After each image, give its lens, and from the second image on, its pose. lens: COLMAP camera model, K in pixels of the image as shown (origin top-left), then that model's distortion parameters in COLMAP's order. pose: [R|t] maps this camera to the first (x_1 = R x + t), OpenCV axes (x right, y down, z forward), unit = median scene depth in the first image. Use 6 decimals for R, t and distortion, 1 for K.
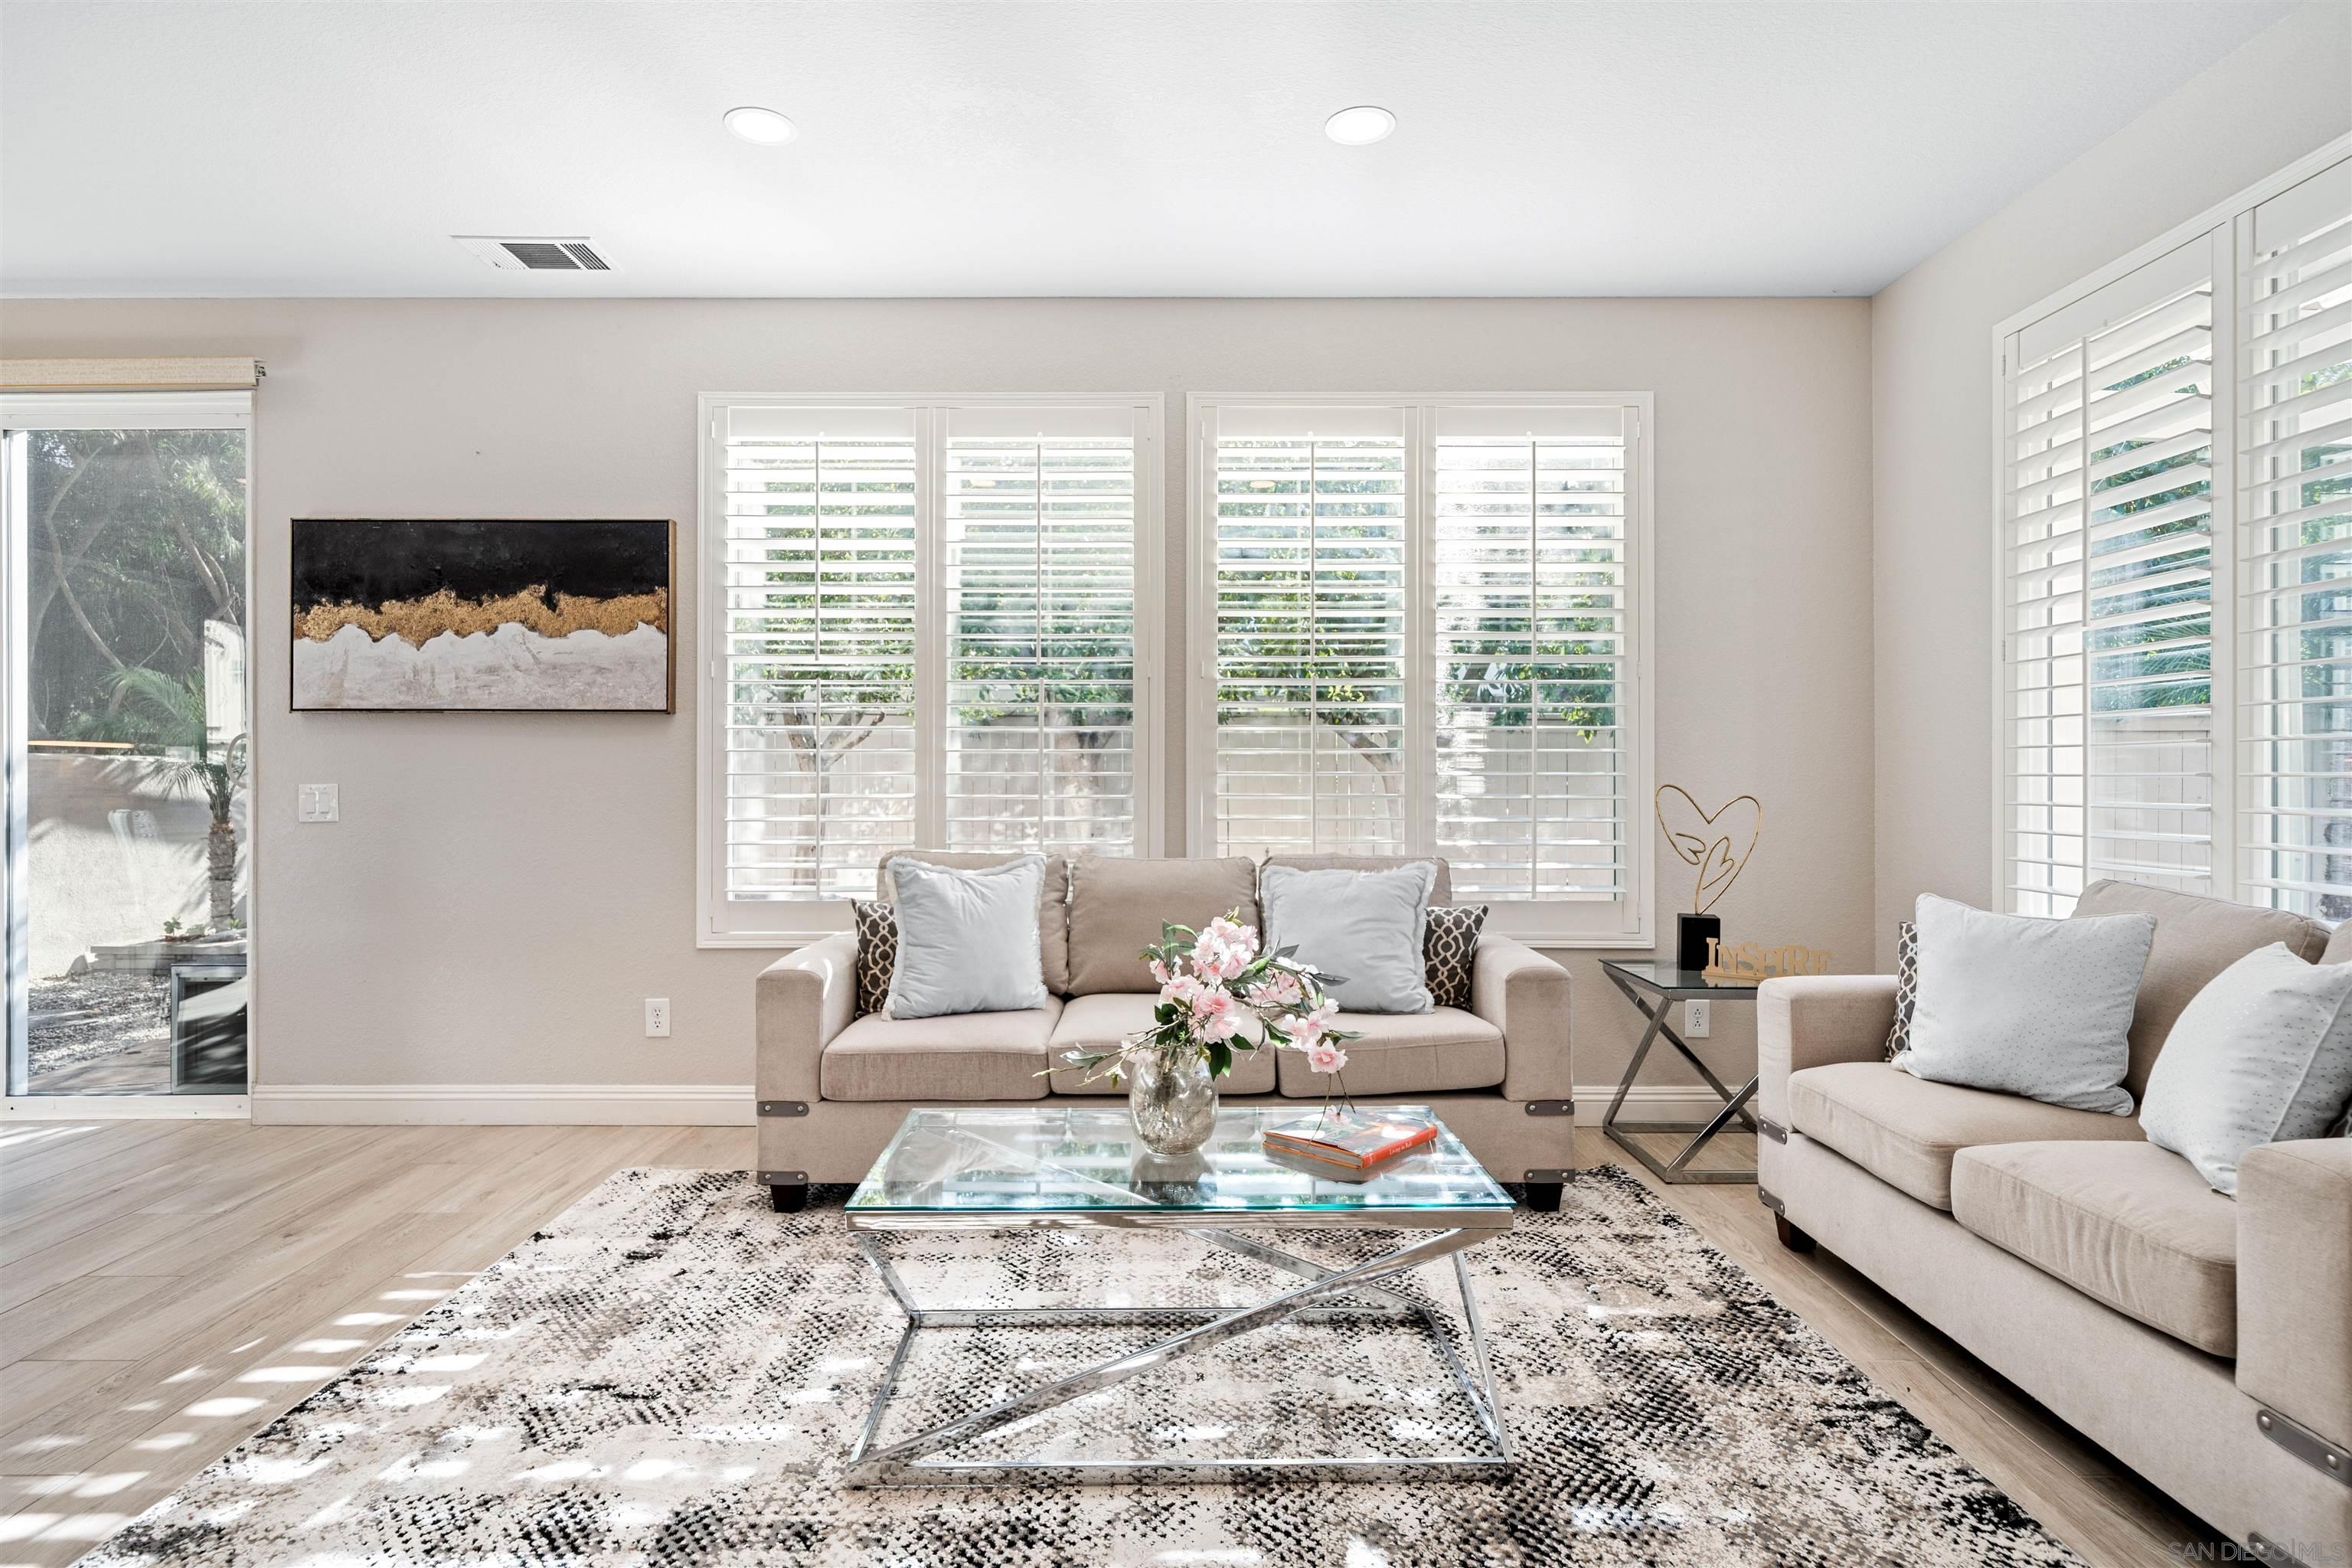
lens RADIAL K [[1218.2, 0, 1193.3], [0, 1218.2, 781.4], [0, 0, 1]] dist [0.005324, 0.000263]
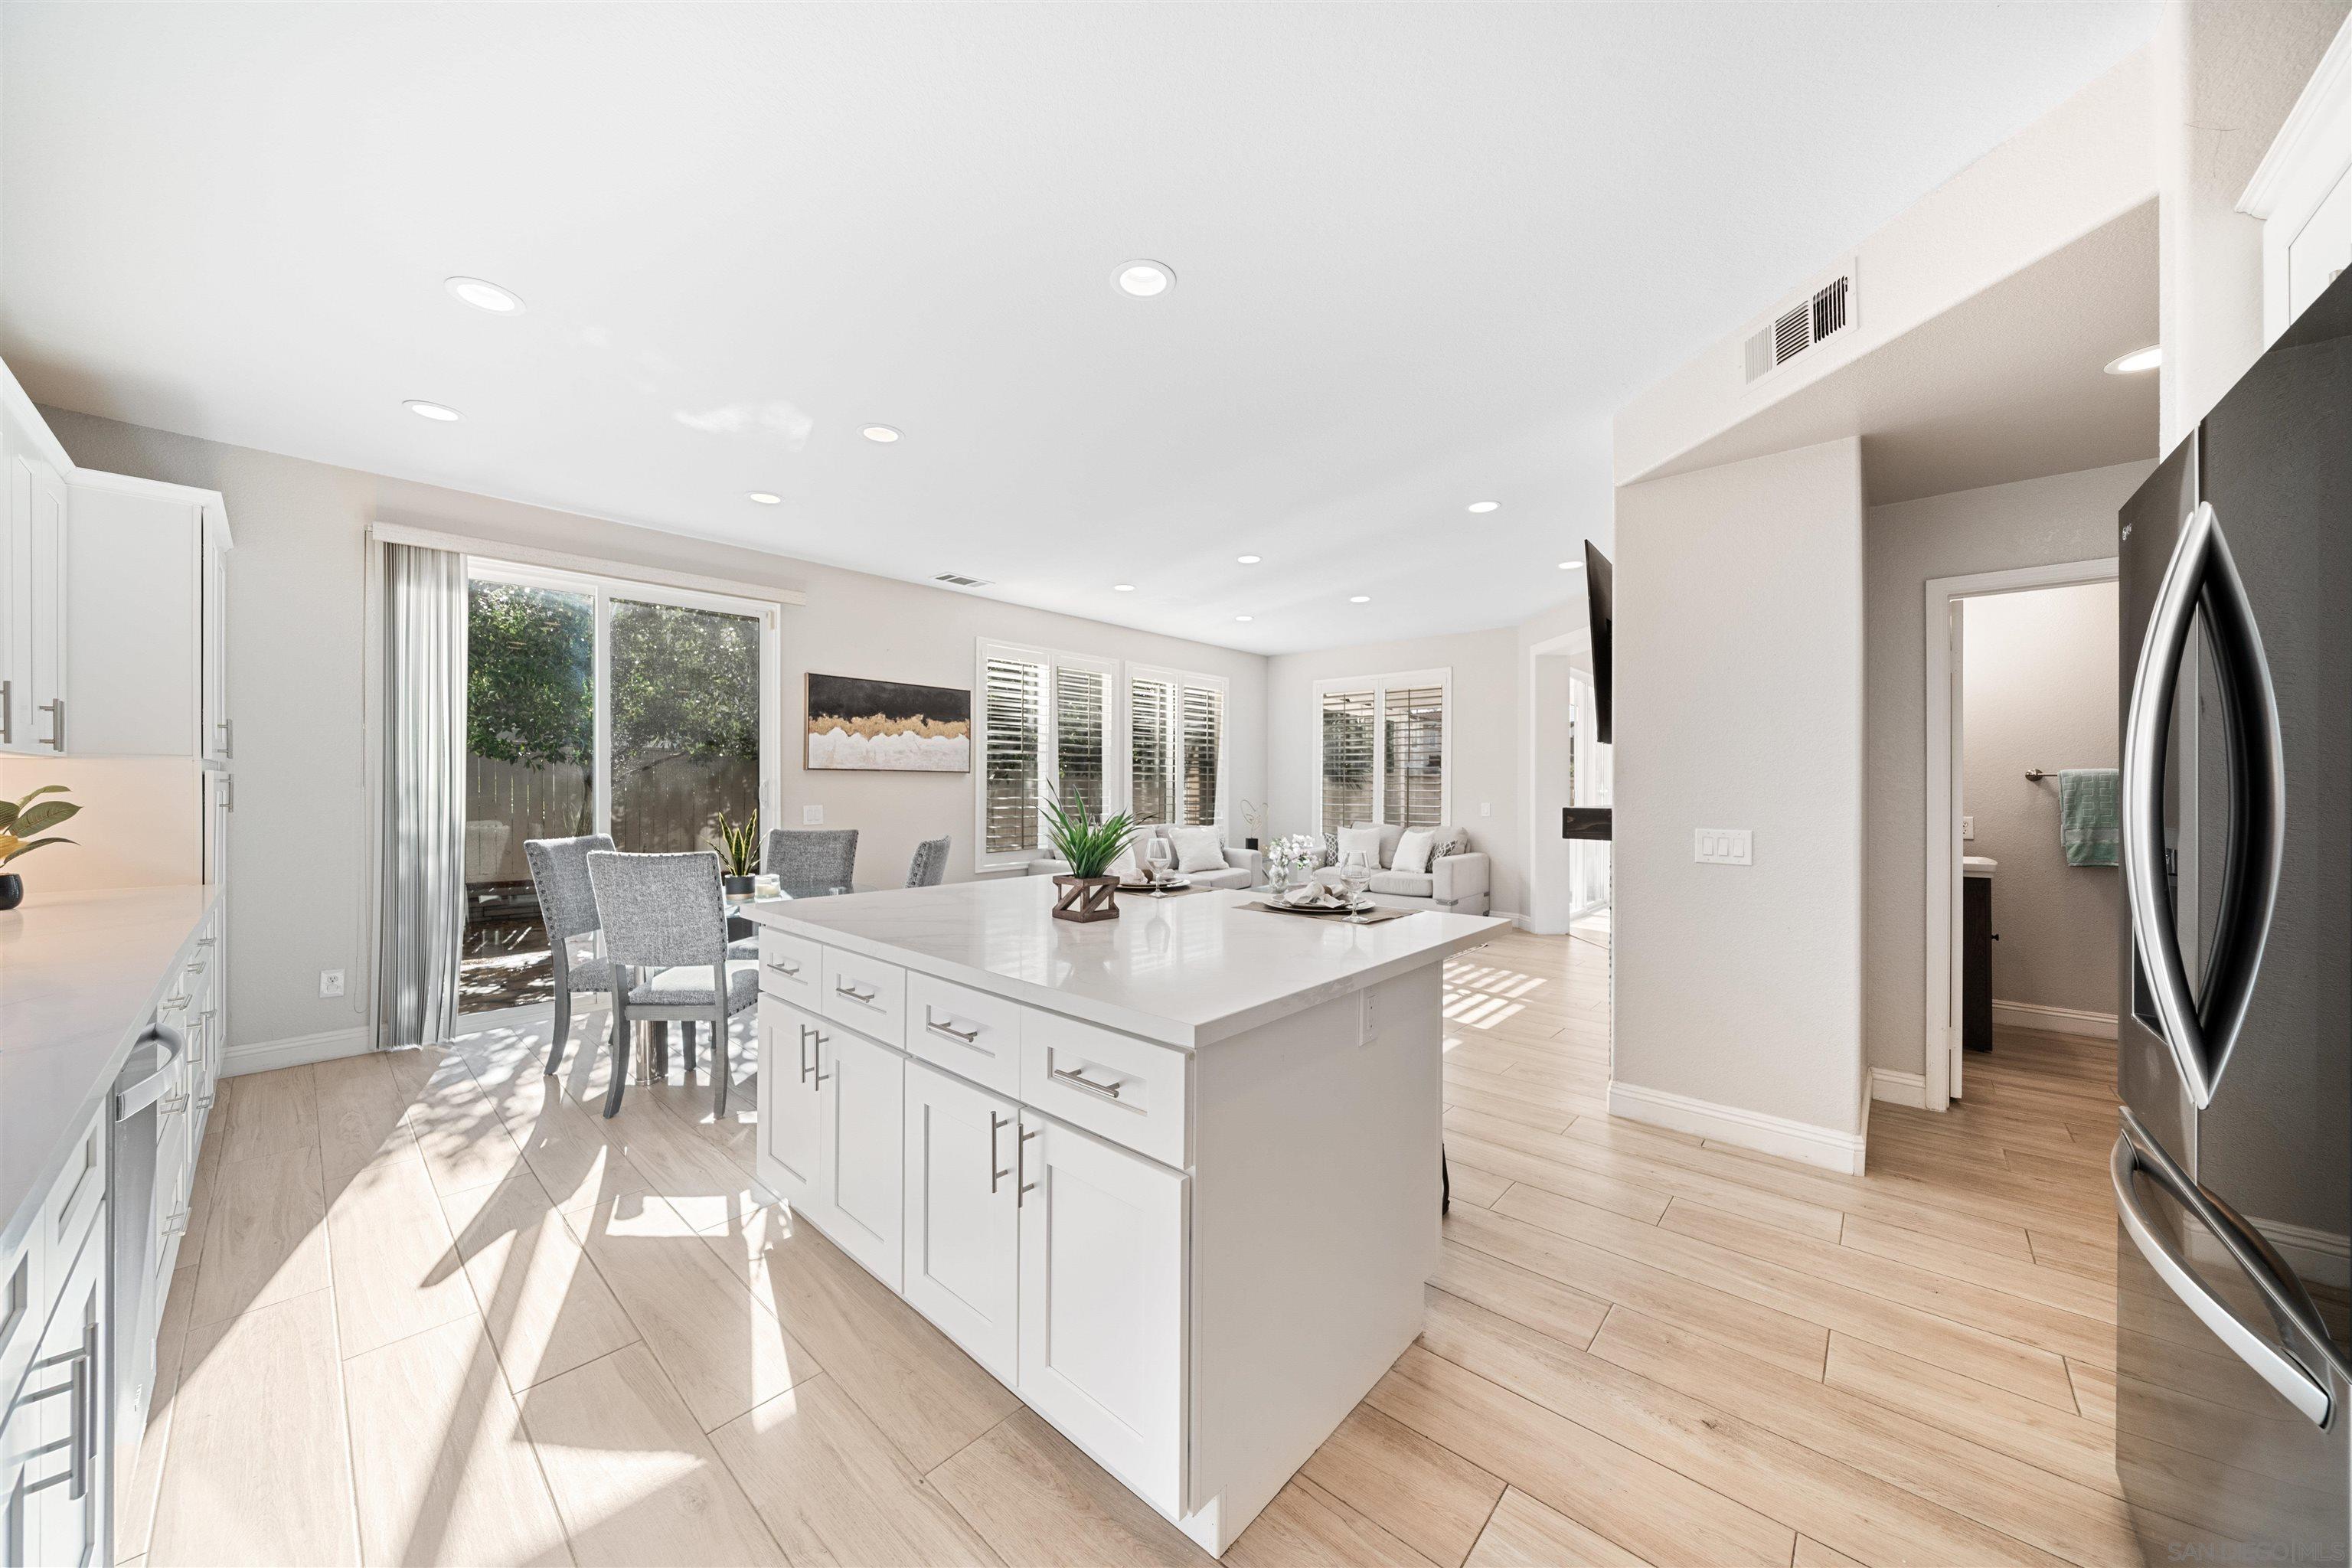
lens RADIAL K [[806.1, 0, 1183.1], [0, 806.1, 789.7], [0, 0, 1]] dist [-0.007325, 0.000362]
pose [[0.667523, 0.000205, 0.744589, -1.526898], [-0.006079, 0.999968, 0.005174, -0.039626], [-0.744565, -0.007981, 0.667503, -0.395359]]
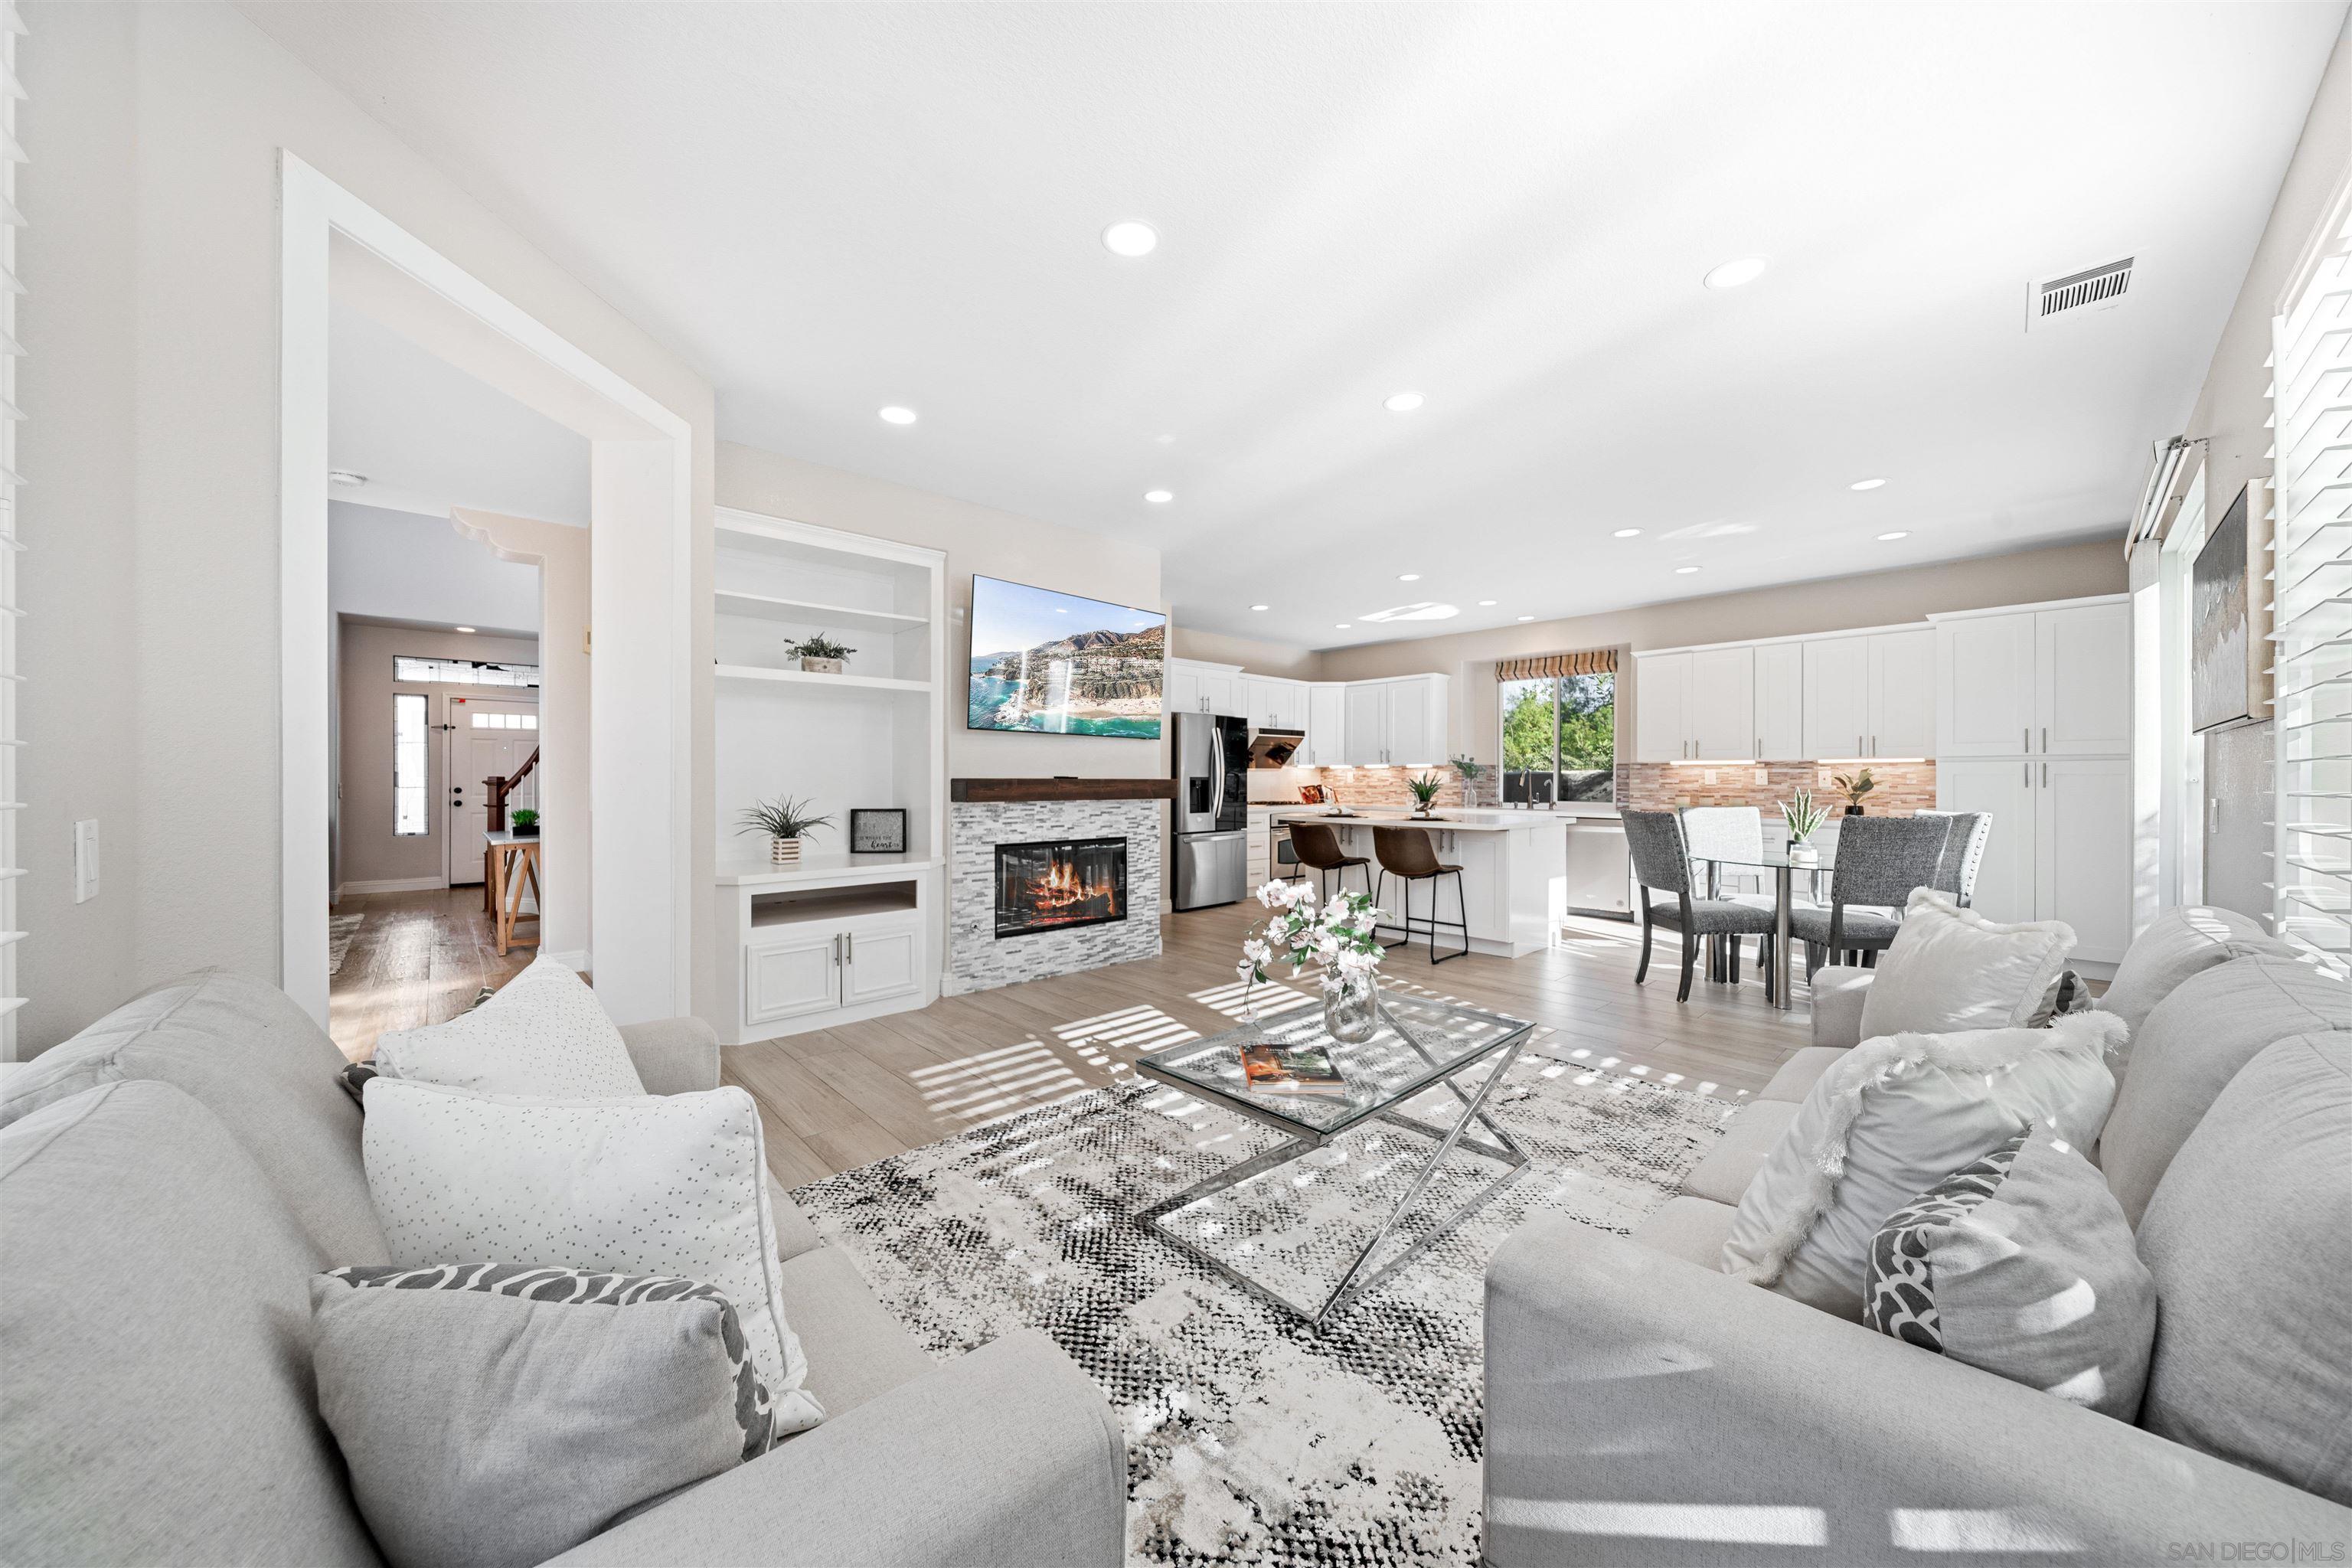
lens RADIAL K [[806.1, 0, 1182.9], [0, 806.1, 779.5], [0, 0, 1]] dist [-0.007325, 0.000362]
pose [[-0.738362, 0.000479, -0.674404, 0.553168], [-0.000402, 0.999999, 0.001150, -0.019597], [0.674404, 0.001120, -0.738362, 1.078383]]
